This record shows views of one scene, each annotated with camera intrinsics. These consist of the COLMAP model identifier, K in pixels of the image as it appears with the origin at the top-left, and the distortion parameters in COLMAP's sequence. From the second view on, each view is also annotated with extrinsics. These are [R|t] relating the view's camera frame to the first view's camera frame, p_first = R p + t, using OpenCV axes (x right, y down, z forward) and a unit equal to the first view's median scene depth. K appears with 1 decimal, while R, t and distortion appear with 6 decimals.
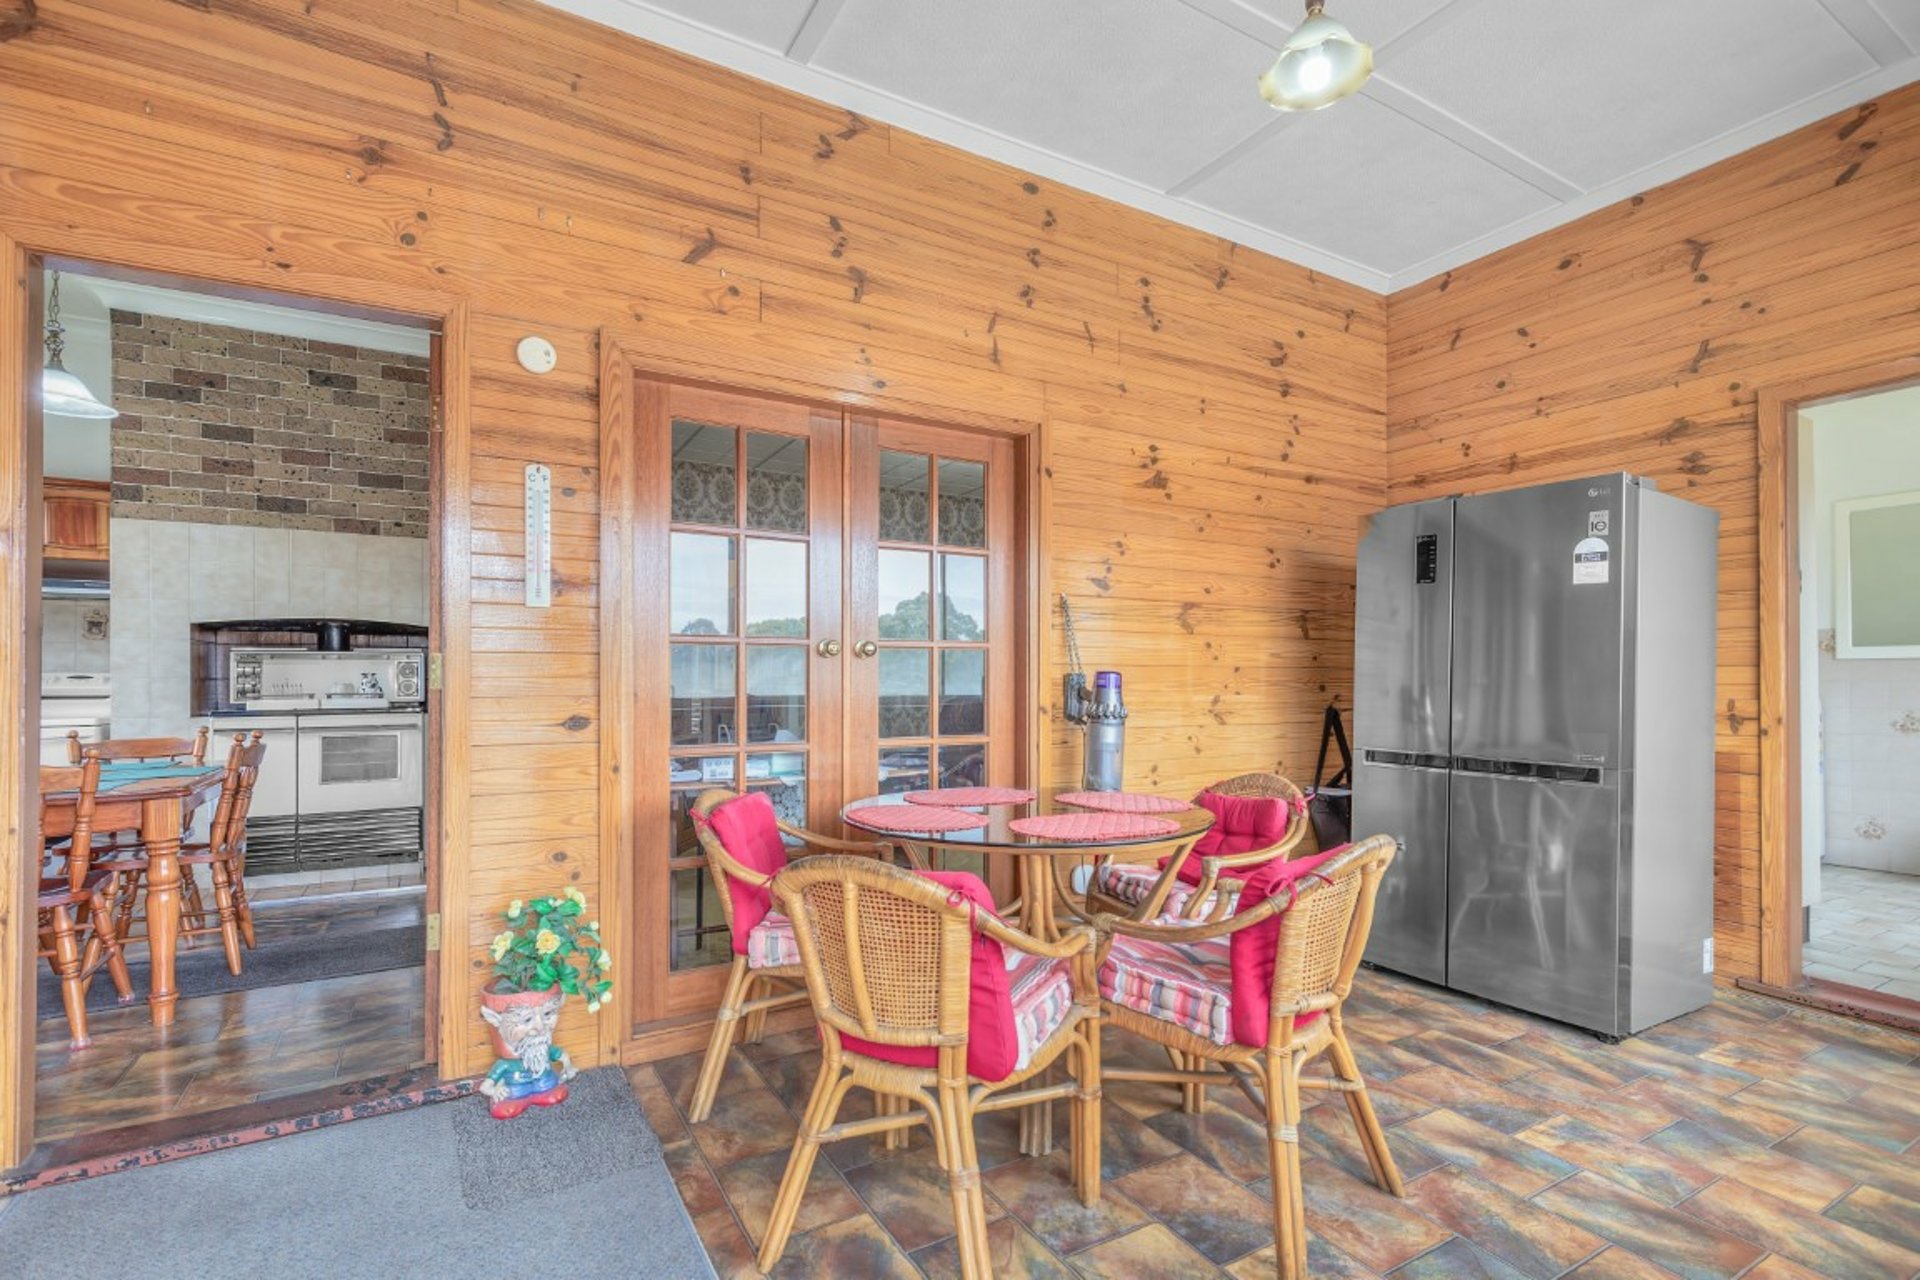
lens RADIAL K [[876.1, 0, 958.1], [0, 876.1, 676.2], [0, 0, 1]] dist [0.004570, -0.001586]
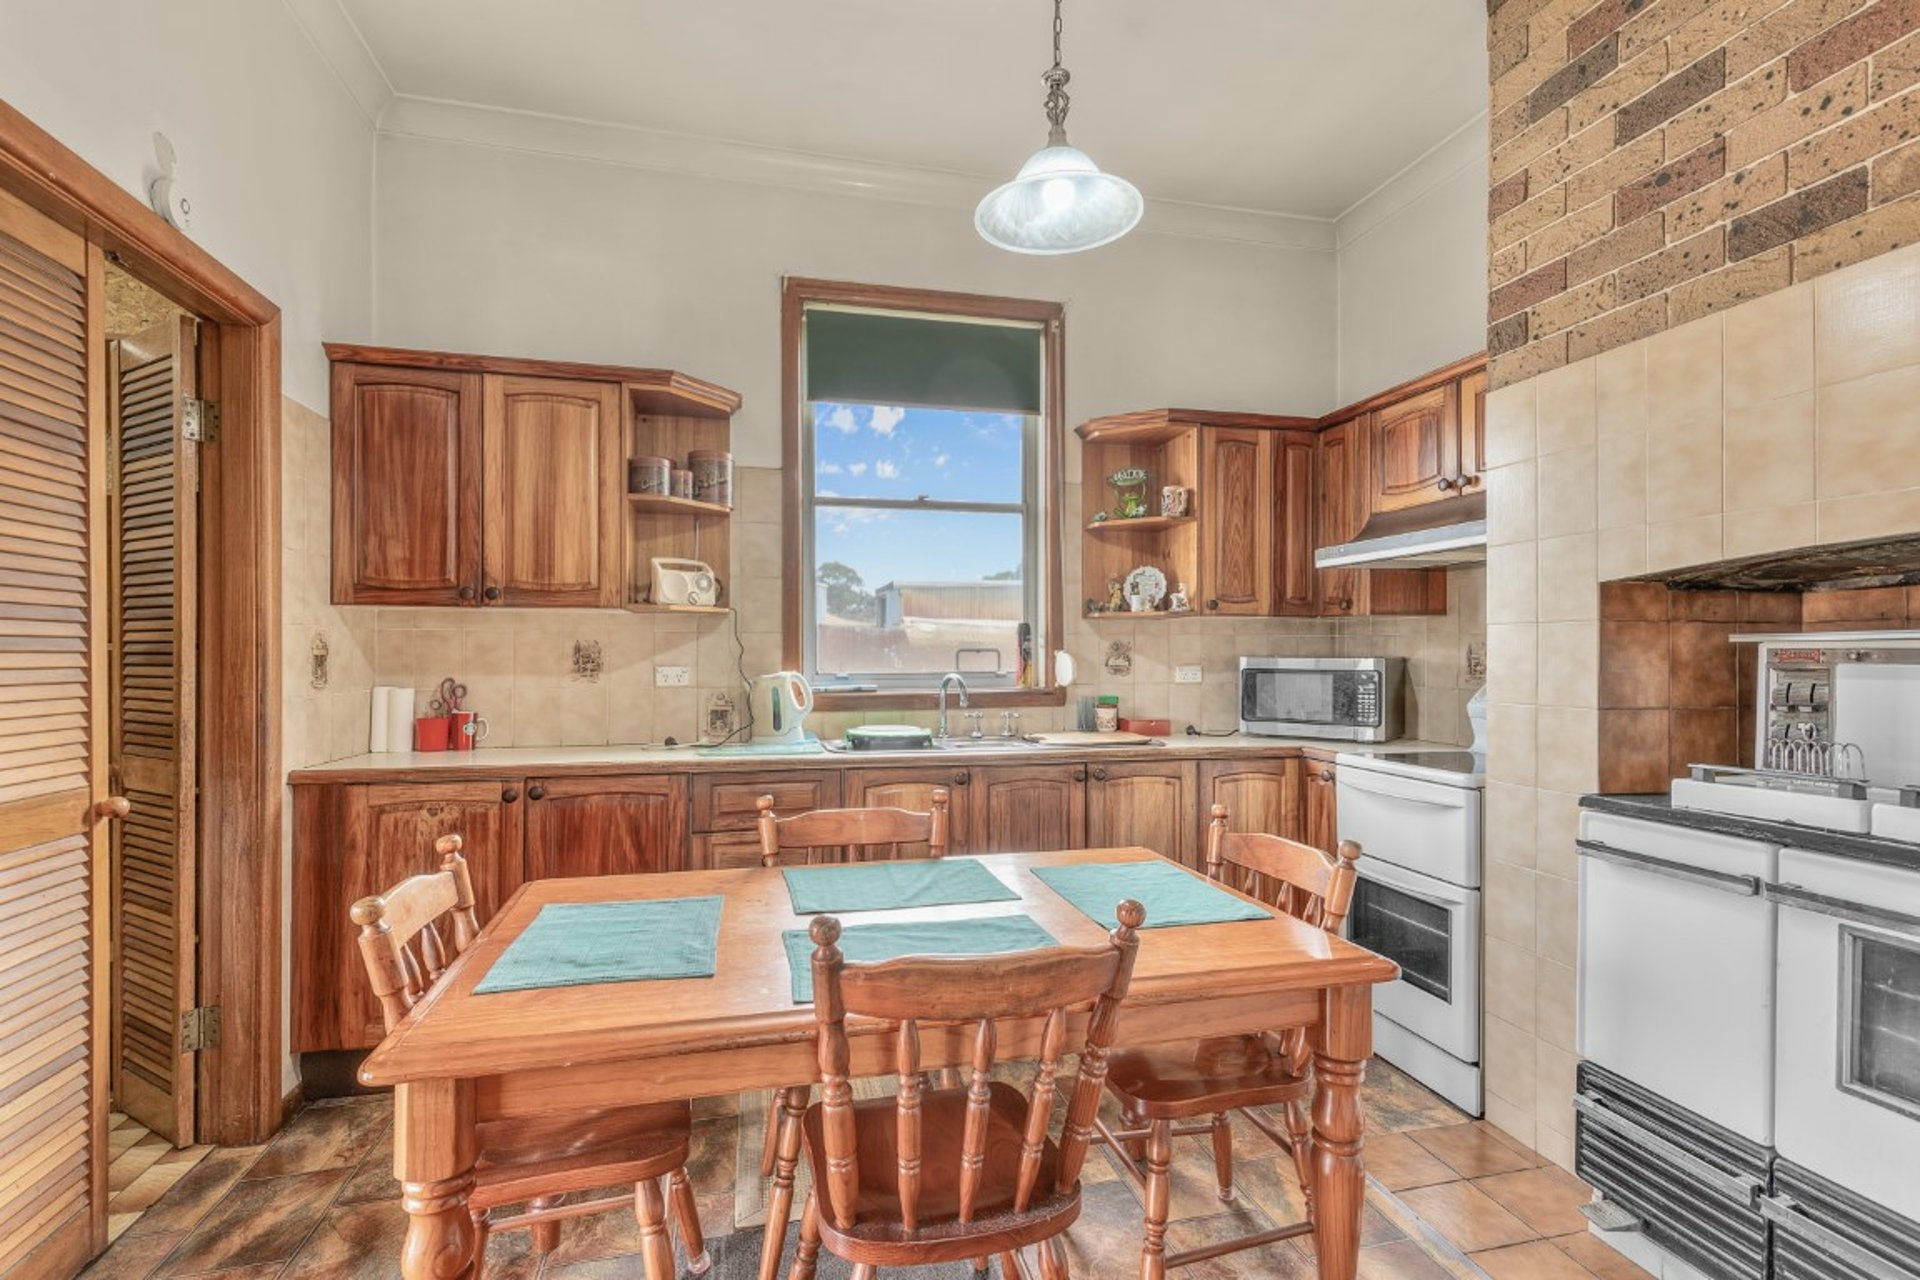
lens RADIAL K [[876.1, 0, 953.4], [0, 876.1, 647.7], [0, 0, 1]] dist [0.004570, -0.001586]
pose [[-0.299196, 0.000845, -0.954191, -0.342011], [0.003696, 0.999993, -0.000273, -0.028002], [0.954184, -0.003608, -0.299197, 0.783648]]
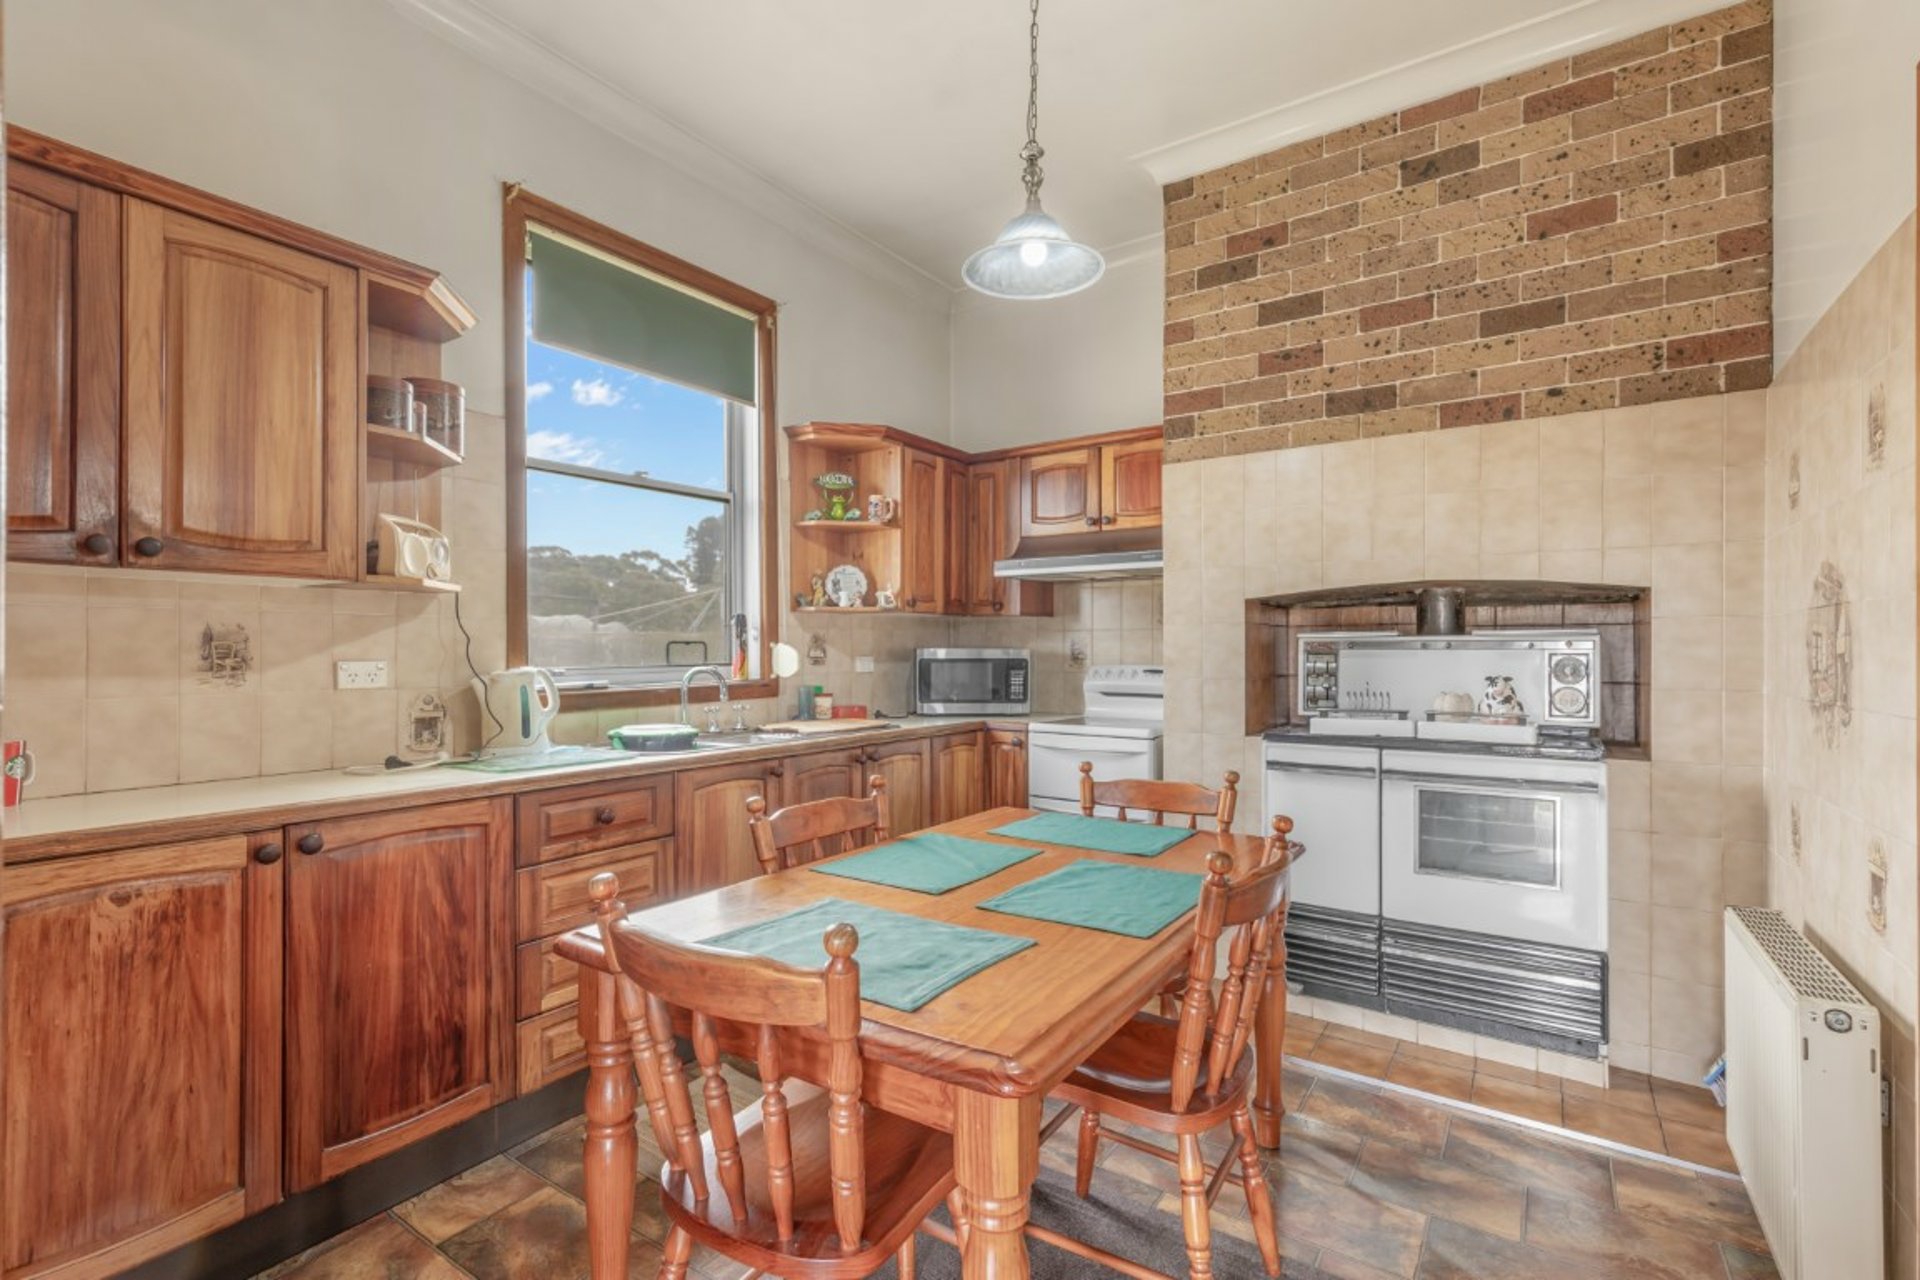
lens RADIAL K [[876.1, 0, 945.6], [0, 876.1, 645.7], [0, 0, 1]] dist [0.004570, -0.001586]
pose [[0.419021, 0.001998, -0.907974, -0.329987], [0.000361, 0.999997, 0.002367, -0.024701], [0.907976, -0.001319, 0.419019, 0.473206]]
